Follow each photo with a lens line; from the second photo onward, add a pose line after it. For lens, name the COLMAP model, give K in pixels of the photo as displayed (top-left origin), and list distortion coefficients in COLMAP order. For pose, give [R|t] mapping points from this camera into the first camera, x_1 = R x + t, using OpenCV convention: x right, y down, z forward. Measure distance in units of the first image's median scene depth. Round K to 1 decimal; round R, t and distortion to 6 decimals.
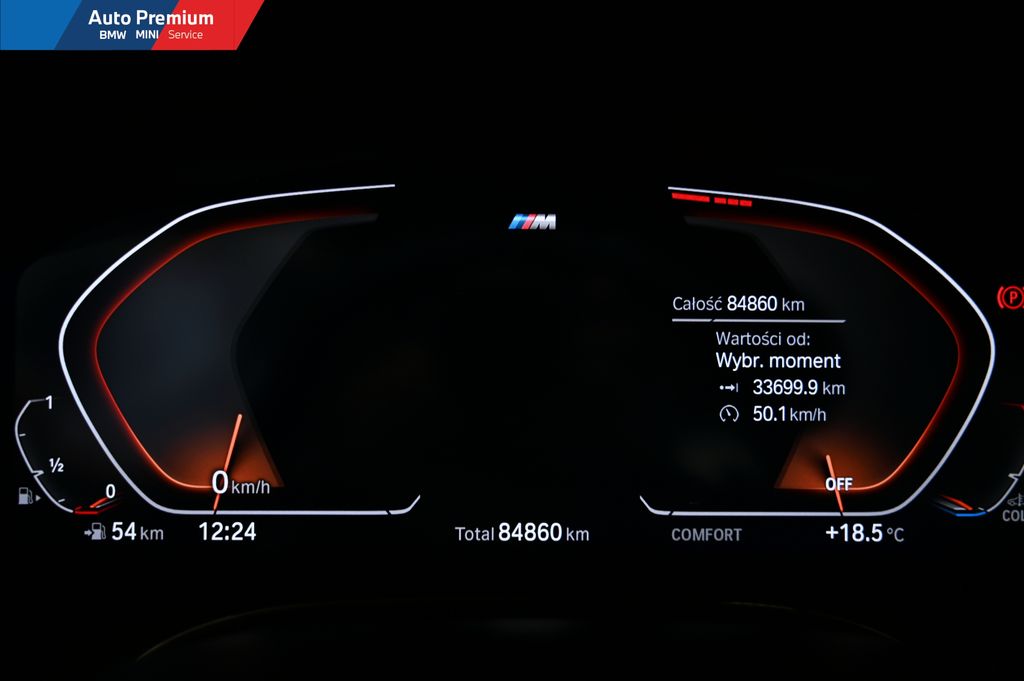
lens RADIAL K [[691.3, 0, 508.7], [0, 691.3, 330.0], [0, 0, 1]] dist [-0.011649, 0.012415]
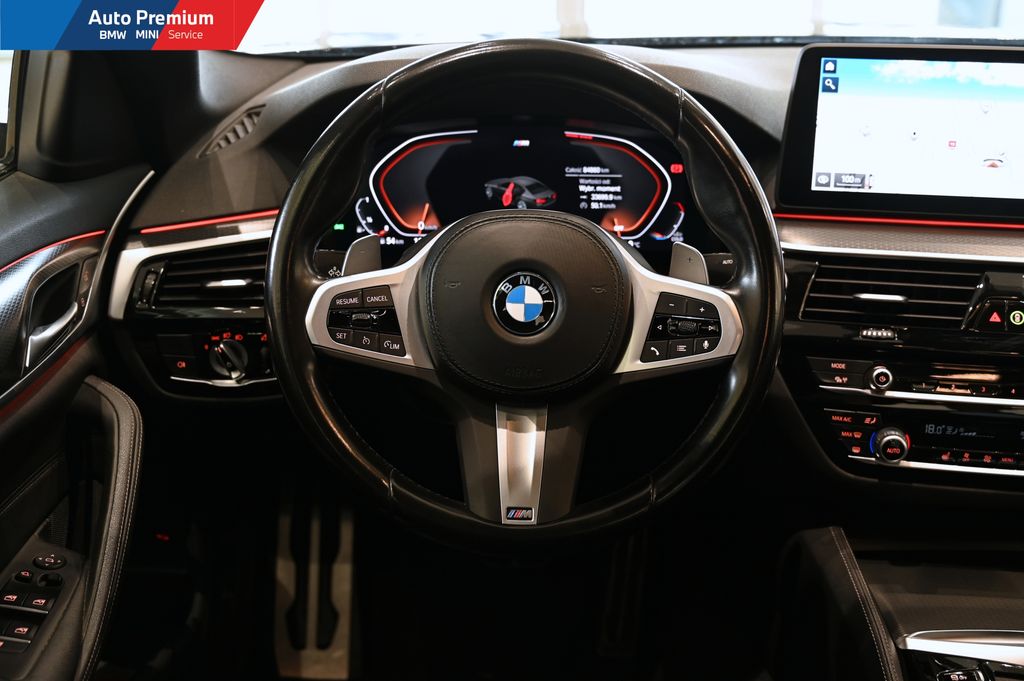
lens RADIAL K [[1390.2, 0, 508.9], [0, 1390.2, 339.8], [0, 0, 1]] dist [0.007525, 0.000000]
pose [[0.999780, 0.007938, -0.019430, 0.109059], [-0.007451, 0.999660, 0.024977, 0.571664], [0.019622, -0.024827, 0.999499, -5.276115]]
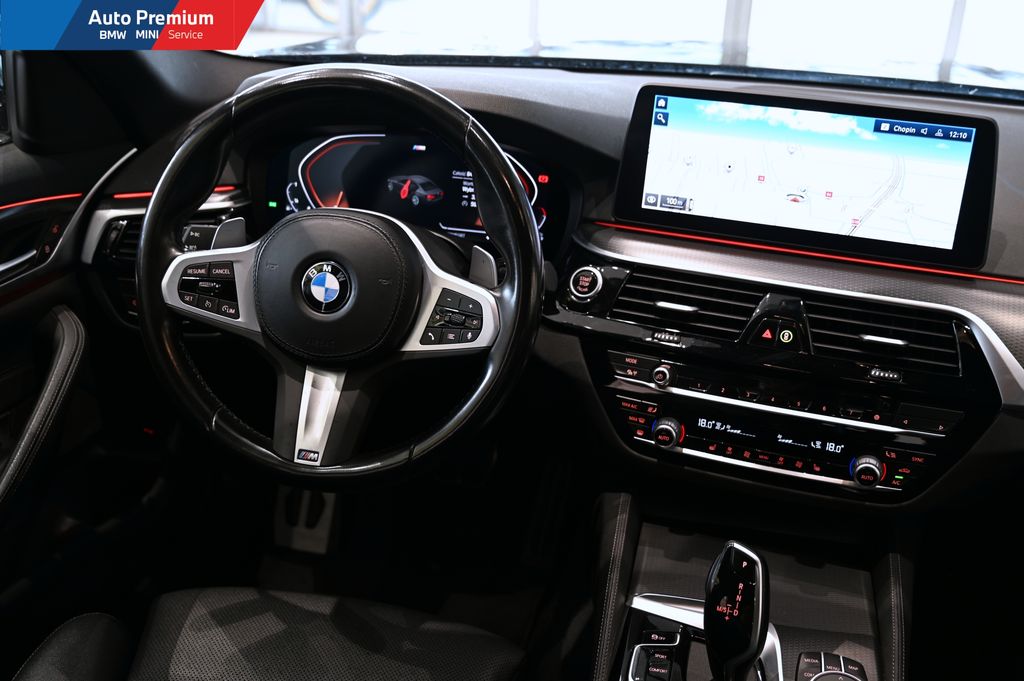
lens RADIAL K [[1118.7, 0, 506.3], [0, 1118.7, 344.4], [0, 0, 1]] dist [-0.006781, 0.000000]
pose [[0.973828, 0.114414, -0.196390, 1.820127], [-0.096093, 0.990292, 0.100438, 0.247348], [0.205975, -0.078937, 0.975368, -4.940643]]
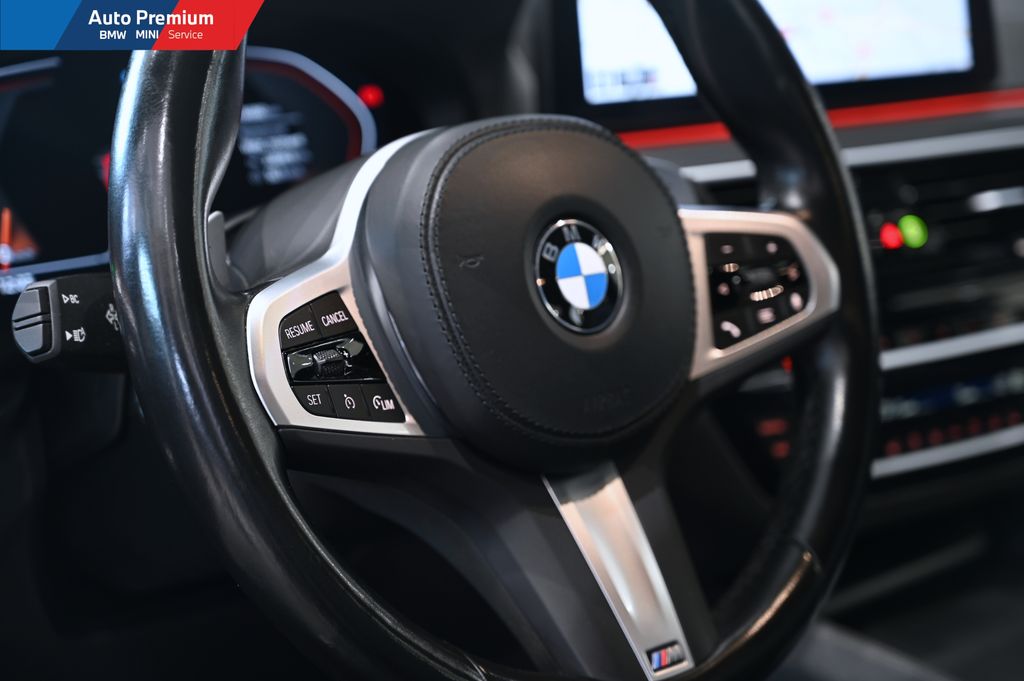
lens RADIAL K [[2054.6, 0, 501.7], [0, 2054.6, 348.2], [0, 0, 1]] dist [0.025503, 0.000000]
pose [[0.739798, -0.167367, 0.651681, -2.647316], [0.219317, 0.975652, 0.001599, 0.663510], [-0.636081, 0.141742, 0.758492, -3.212324]]
